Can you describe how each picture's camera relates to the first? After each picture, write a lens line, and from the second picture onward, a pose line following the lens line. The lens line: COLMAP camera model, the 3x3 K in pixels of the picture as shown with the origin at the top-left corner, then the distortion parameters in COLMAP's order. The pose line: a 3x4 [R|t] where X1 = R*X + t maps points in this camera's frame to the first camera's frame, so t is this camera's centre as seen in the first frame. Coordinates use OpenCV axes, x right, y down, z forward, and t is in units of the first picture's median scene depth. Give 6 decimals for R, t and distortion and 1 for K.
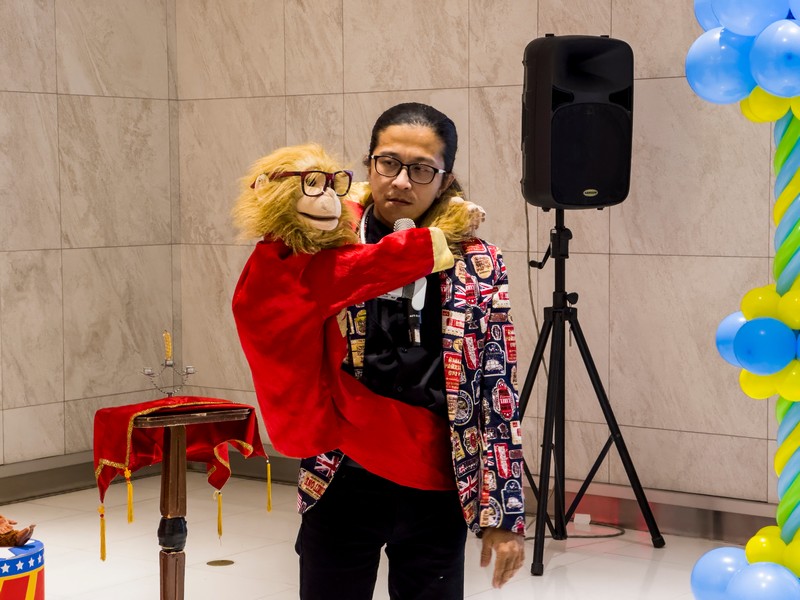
lens RADIAL K [[1782.1, 0, 400.2], [0, 1782.1, 306.1], [0, 0, 1]] dist [0.134623, 0.000000]
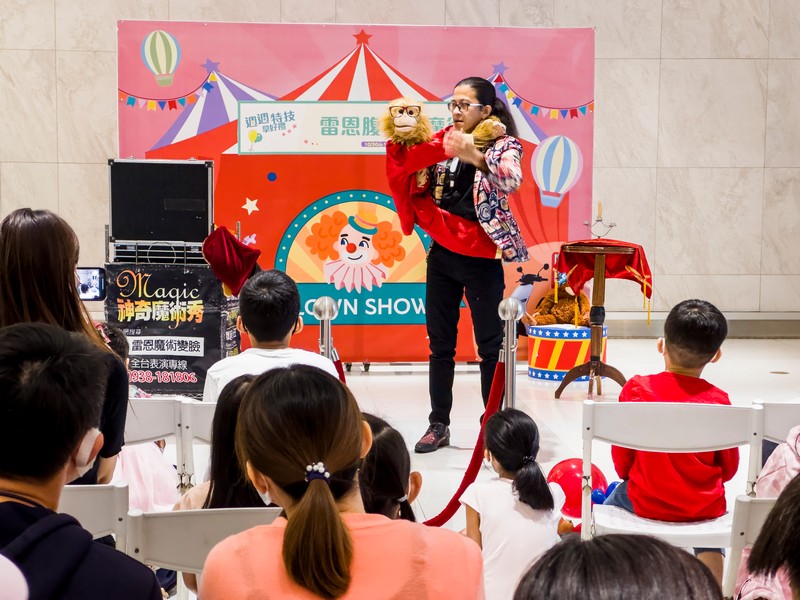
lens RADIAL K [[1760.8, 0, 399.5], [0, 1760.8, 297.2], [0, 0, 1]] dist [0.201930, 0.000000]
pose [[0.680748, 0.082098, -0.727902, 0.945577], [-0.064323, 0.996561, 0.052243, 0.027453], [0.729688, 0.011256, 0.683688, -0.325279]]
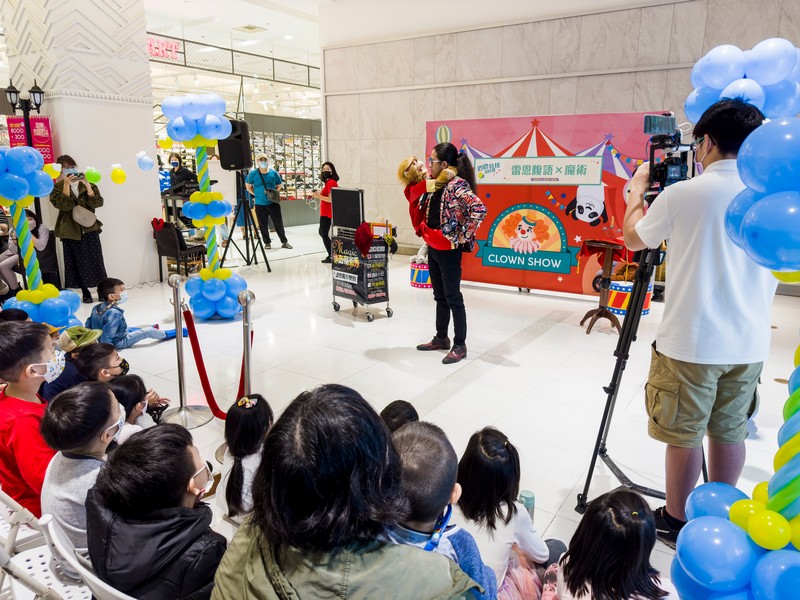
lens RADIAL K [[567.8, 0, 392.2], [0, 567.8, 304.6], [0, 0, 1]] dist [0.047641, -0.047803]
pose [[0.052313, 0.245987, -0.967860, 0.757915], [-0.070062, 0.967703, 0.242160, -0.045794], [0.996170, 0.055142, 0.067857, 0.528718]]
